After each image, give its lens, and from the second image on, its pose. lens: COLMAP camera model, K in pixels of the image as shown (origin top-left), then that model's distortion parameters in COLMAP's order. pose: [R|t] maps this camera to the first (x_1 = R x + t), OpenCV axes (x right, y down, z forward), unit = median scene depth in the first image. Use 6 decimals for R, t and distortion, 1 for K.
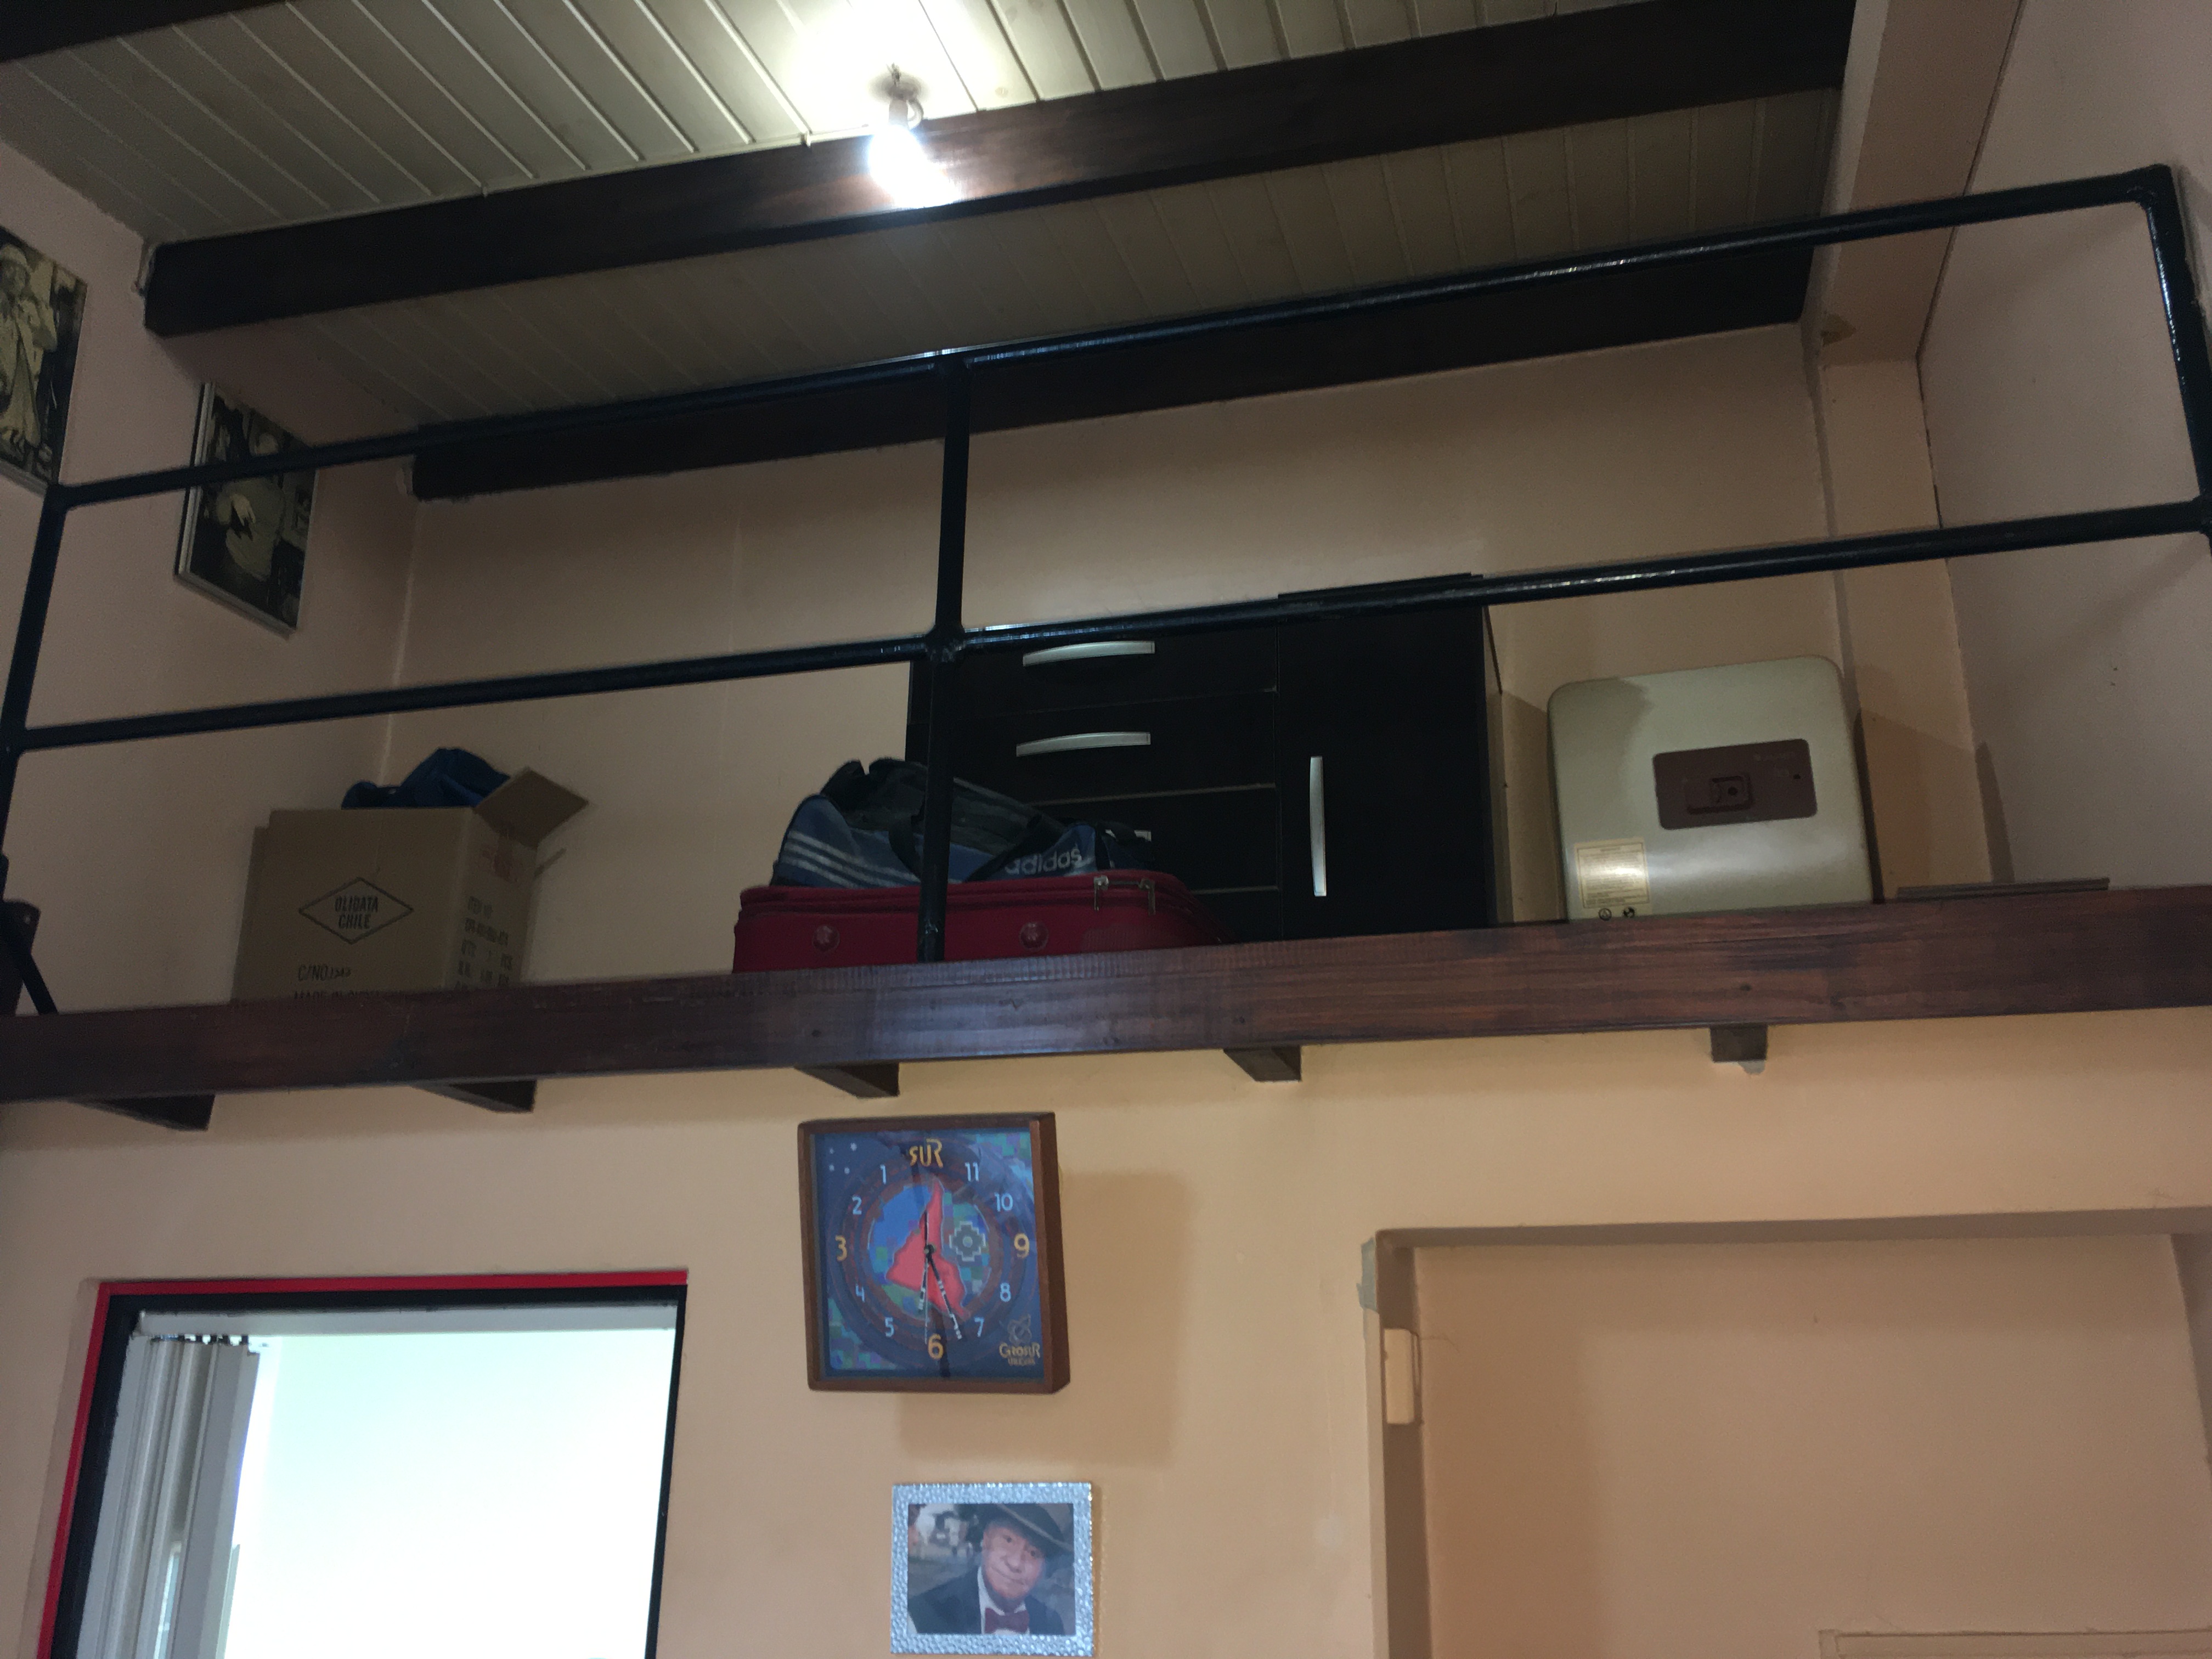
lens RADIAL K [[1862.4, 0, 1110.4], [0, 1862.4, 841.9], [0, 0, 1]] dist [0.106834, -0.162889]
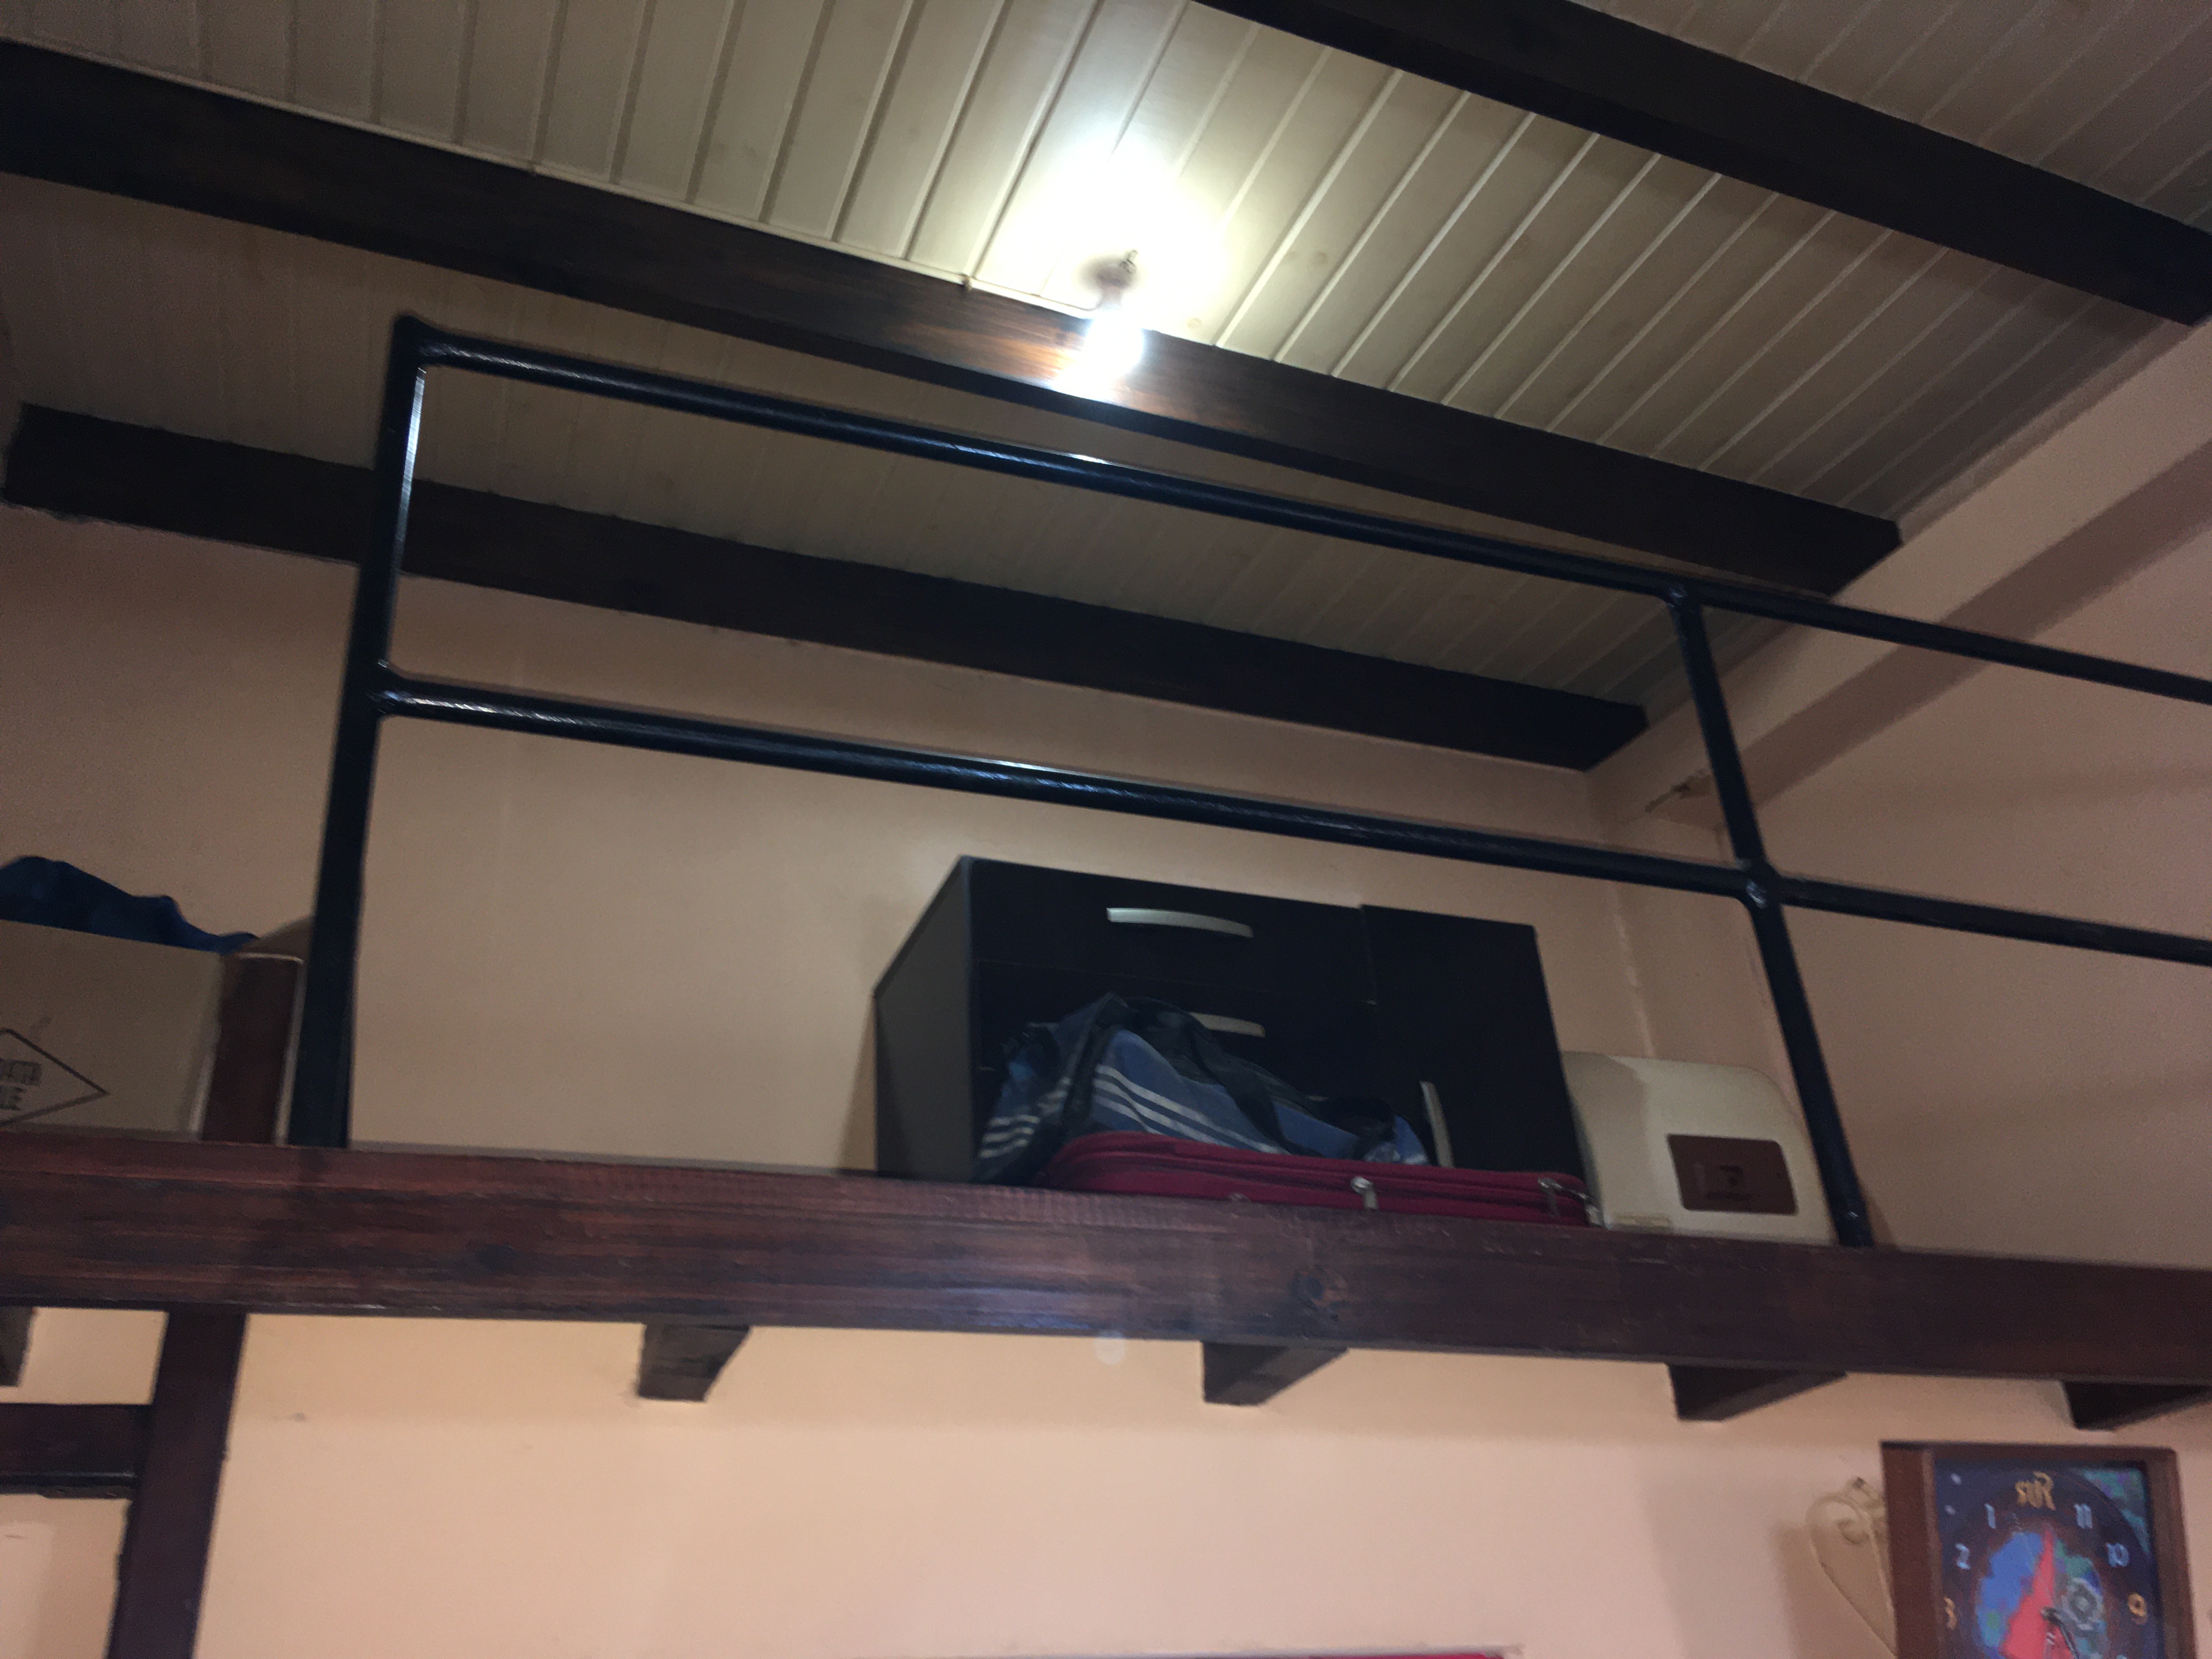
lens RADIAL K [[1862.4, 0, 1110.4], [0, 1862.4, 841.9], [0, 0, 1]] dist [0.106834, -0.162889]
pose [[0.798845, 0.235341, 0.553589, -0.930910], [-0.115033, 0.963074, -0.243425, 0.140253], [-0.590436, 0.130778, 0.796419, 0.540304]]
